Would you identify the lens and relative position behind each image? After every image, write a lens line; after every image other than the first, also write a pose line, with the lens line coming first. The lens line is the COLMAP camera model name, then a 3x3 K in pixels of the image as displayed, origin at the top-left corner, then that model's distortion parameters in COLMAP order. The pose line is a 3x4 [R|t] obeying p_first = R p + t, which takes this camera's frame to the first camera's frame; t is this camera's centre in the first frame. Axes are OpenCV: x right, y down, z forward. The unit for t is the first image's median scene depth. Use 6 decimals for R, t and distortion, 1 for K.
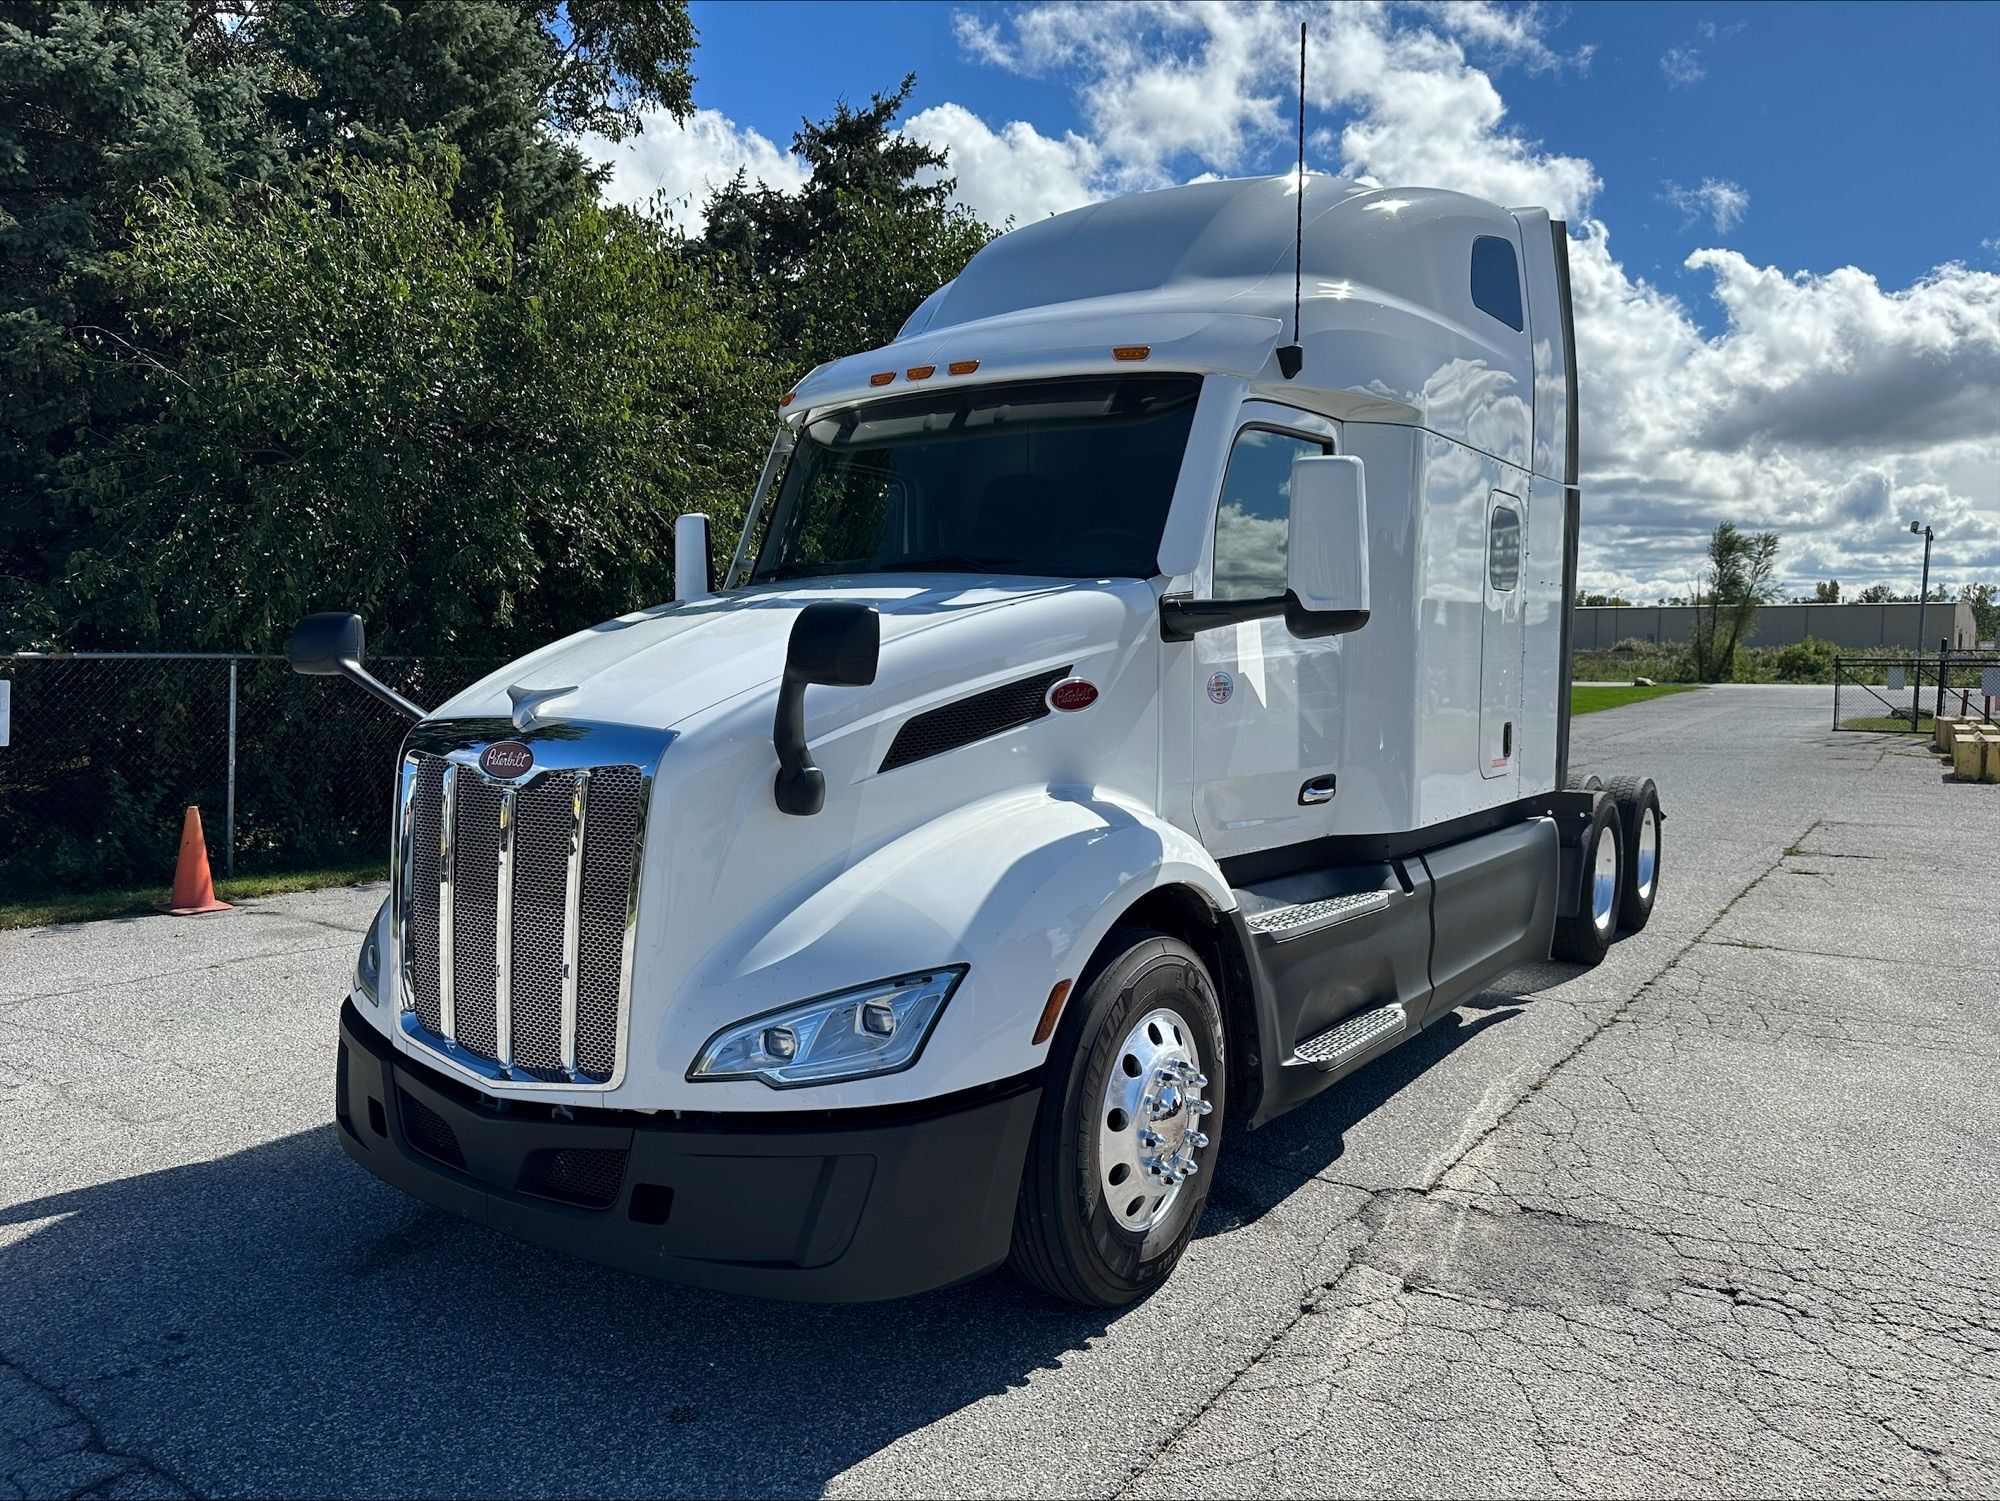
lens RADIAL K [[1542.3, 0, 981.7], [0, 1542.3, 735.8], [0, 0, 1]] dist [-0.001727, -0.008909]
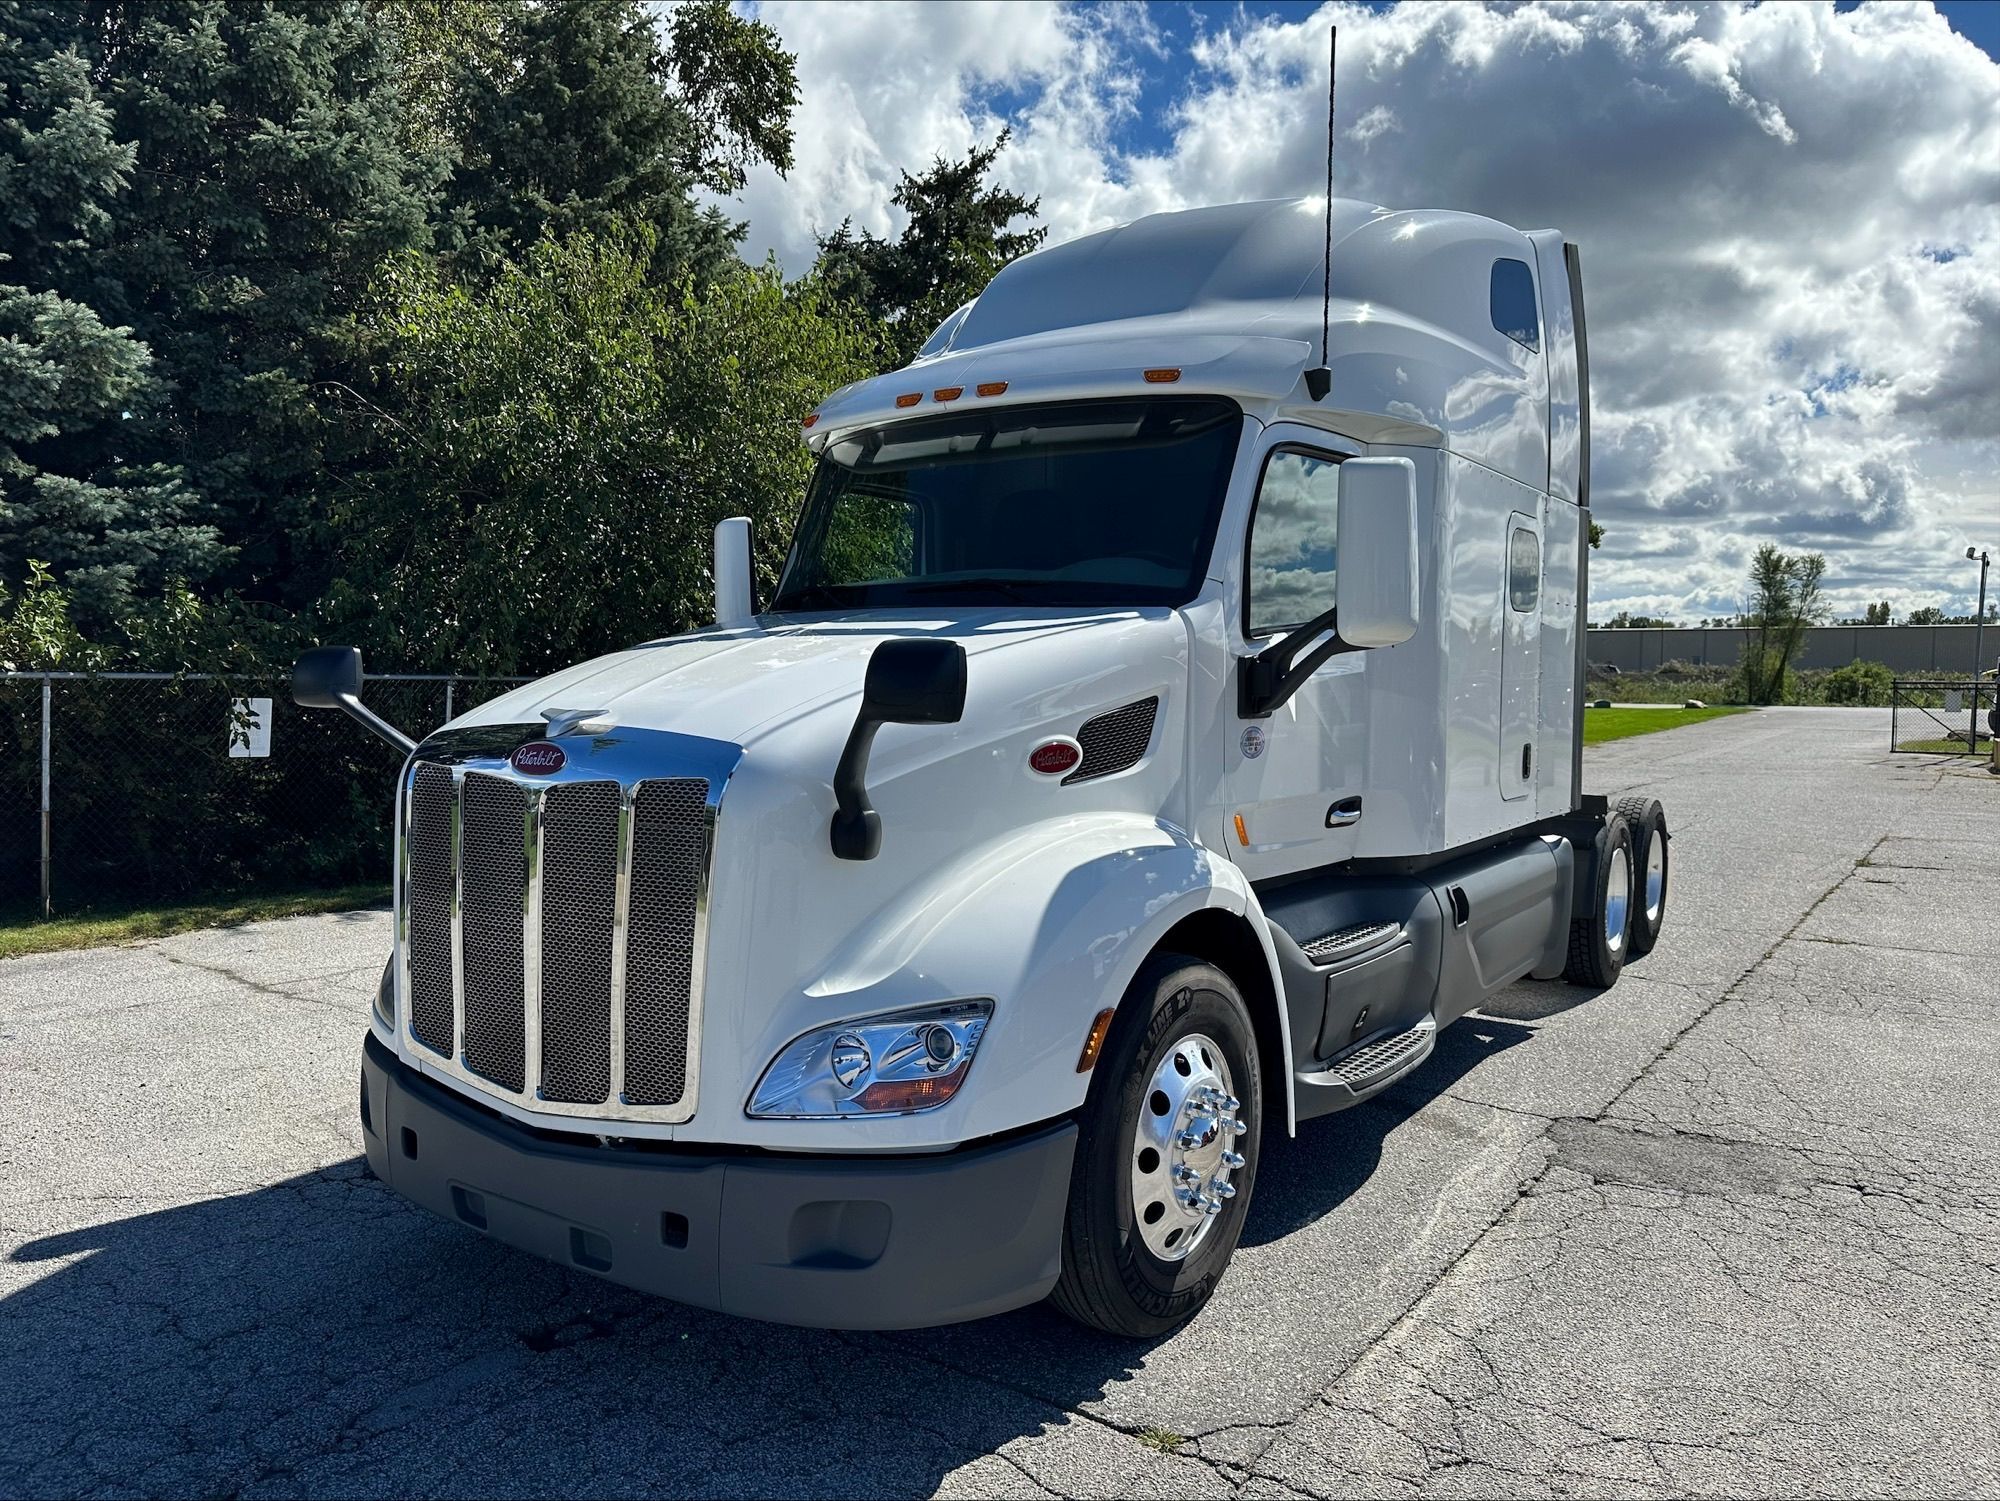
lens RADIAL K [[1616.1, 0, 889.3], [0, 1616.1, 750.4], [0, 0, 1]] dist [0.005703, -0.030633]
pose [[0.999214, 0.003288, -0.039496, -0.116510], [-0.003525, 0.999976, -0.005915, 0.007003], [0.039476, 0.006049, 0.999202, -0.159522]]
